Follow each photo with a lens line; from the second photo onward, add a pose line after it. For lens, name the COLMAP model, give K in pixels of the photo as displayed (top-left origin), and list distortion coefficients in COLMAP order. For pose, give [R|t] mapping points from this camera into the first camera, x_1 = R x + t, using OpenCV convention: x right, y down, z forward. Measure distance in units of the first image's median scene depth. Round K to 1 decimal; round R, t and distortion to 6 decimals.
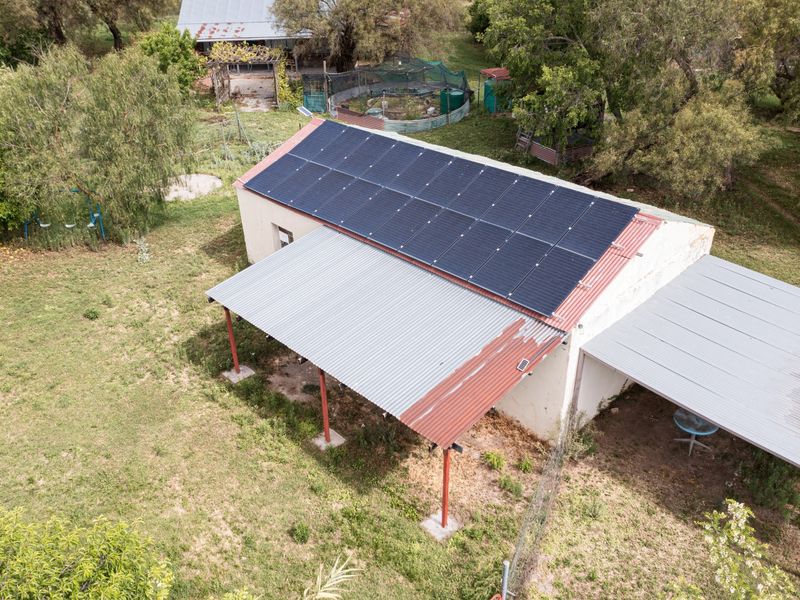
lens RADIAL K [[648.3, 0, 400.0], [0, 648.3, 300.0], [0, 0, 1]] dist [-0.006505, -0.001874]
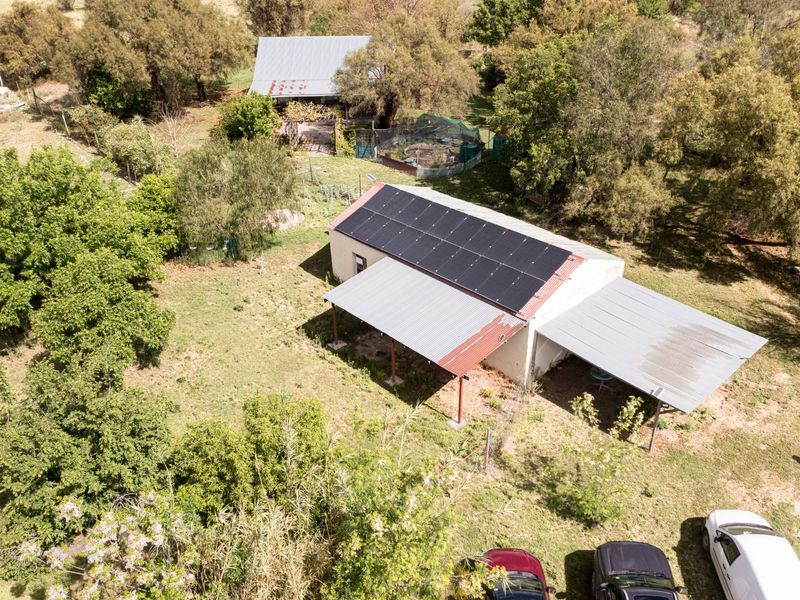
lens RADIAL K [[752.4, 0, 400.0], [0, 752.4, 300.0], [0, 0, 1]] dist [-0.020034, -0.016057]
pose [[0.999842, 0.013993, -0.010940, -0.069905], [-0.013978, 0.999901, 0.001422, -0.006662], [0.010959, -0.001269, 0.999939, -0.974397]]
